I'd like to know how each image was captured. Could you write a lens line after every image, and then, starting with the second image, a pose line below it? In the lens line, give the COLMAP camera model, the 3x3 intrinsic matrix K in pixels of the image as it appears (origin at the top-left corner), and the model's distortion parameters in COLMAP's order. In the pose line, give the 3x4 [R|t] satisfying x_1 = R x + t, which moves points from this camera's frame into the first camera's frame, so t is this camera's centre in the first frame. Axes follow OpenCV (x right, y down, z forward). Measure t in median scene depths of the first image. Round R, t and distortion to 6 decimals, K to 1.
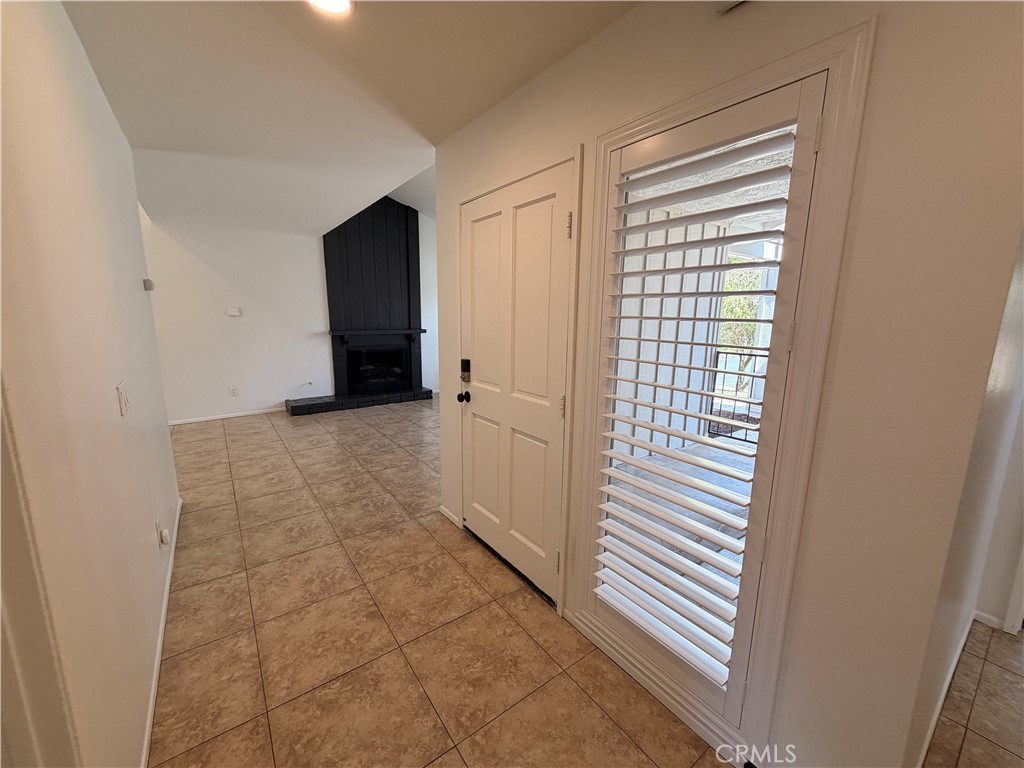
lens RADIAL K [[410.5, 0, 512.0], [0, 410.5, 384.0], [0, 0, 1]] dist [-0.000842, -0.000081]
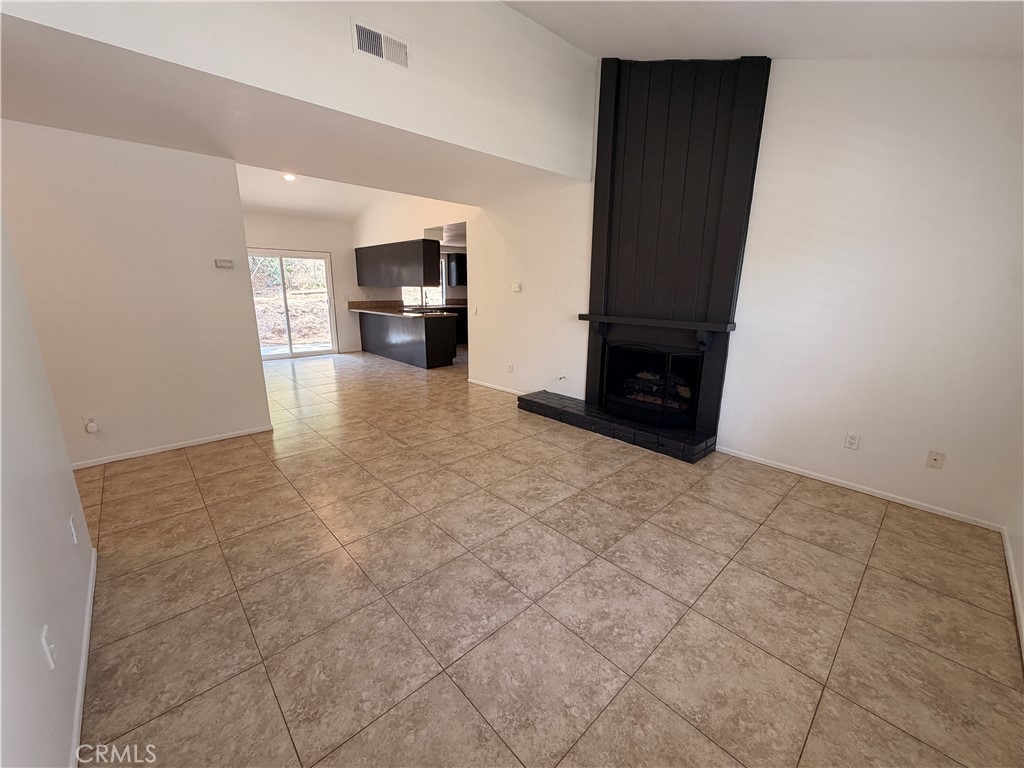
lens RADIAL K [[416.0, 0, 506.6], [0, 416.0, 375.2], [0, 0, 1]] dist [0.014292, 0.000003]
pose [[0.097328, 0.194917, -0.975979, 0.340550], [-0.180345, 0.967854, 0.175310, -0.155954], [0.978776, 0.158951, 0.129351, 0.962731]]
